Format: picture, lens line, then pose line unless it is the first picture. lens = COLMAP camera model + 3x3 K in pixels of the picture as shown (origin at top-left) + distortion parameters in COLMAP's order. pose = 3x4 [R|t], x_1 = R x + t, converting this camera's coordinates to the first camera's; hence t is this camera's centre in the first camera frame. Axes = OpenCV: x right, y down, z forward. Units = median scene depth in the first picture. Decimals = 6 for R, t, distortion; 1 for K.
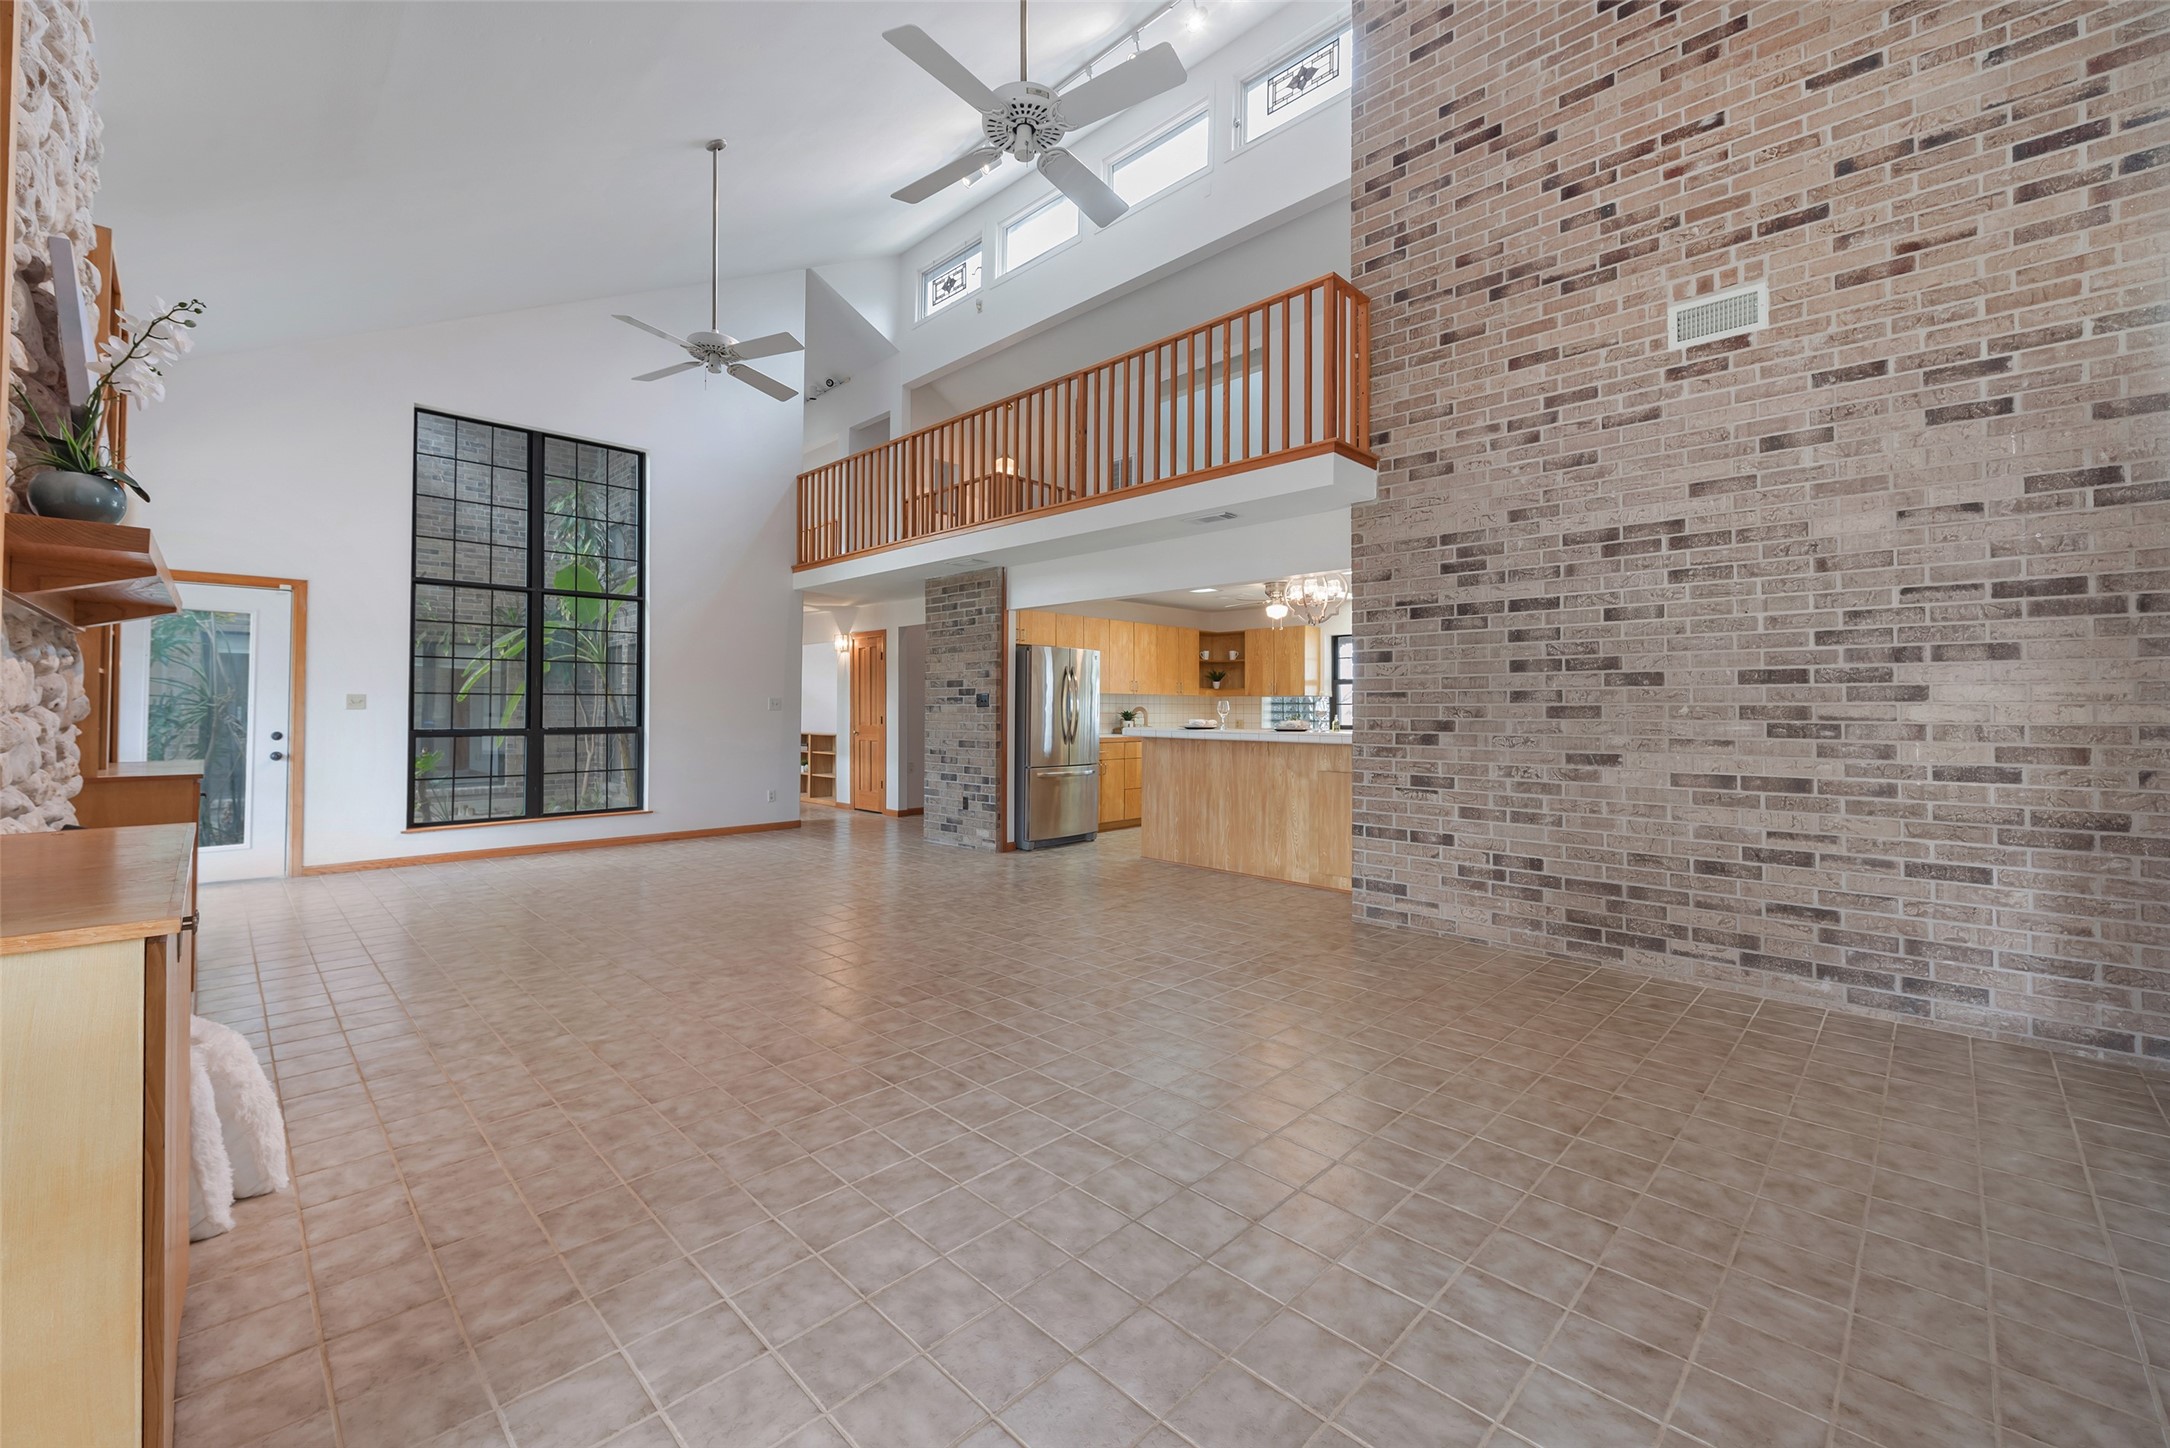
lens RADIAL K [[859.5, 0, 1045.6], [0, 859.5, 700.5], [0, 0, 1]] dist [0.001379, 0.000204]
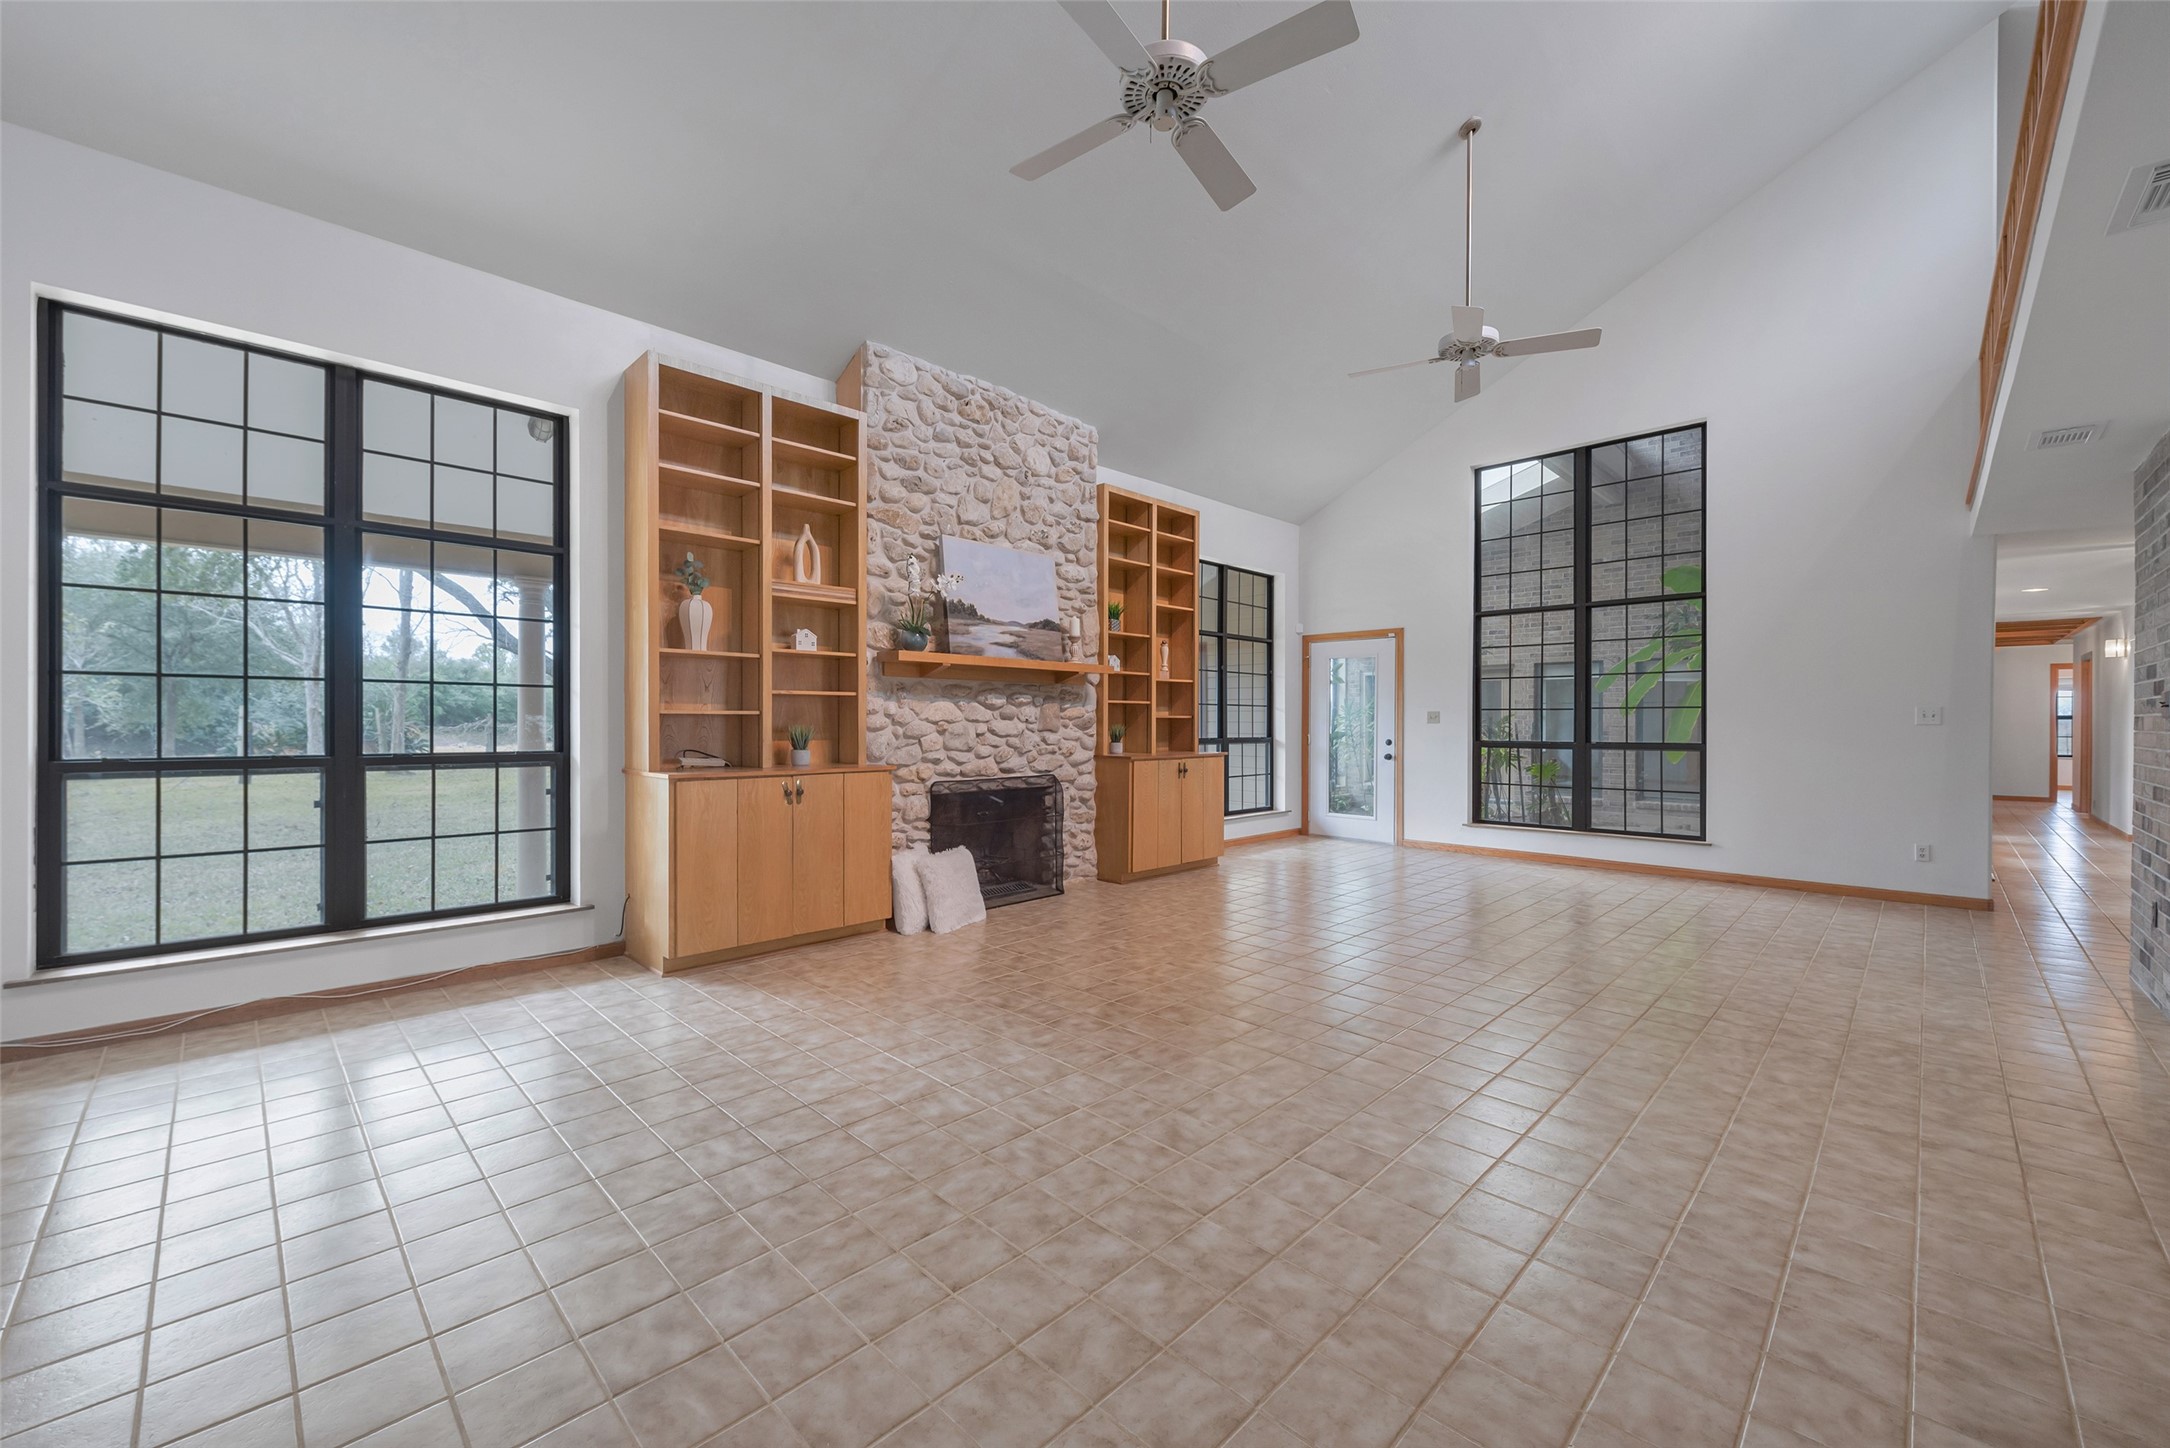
lens RADIAL K [[859.5, 0, 1086.8], [0, 859.5, 723.1], [0, 0, 1]] dist [0.001379, 0.000204]
pose [[0.020861, -0.000413, -0.999782, 0.983411], [0.007238, 0.999974, -0.000262, 0.013849], [0.999756, -0.007231, 0.020864, 0.964622]]
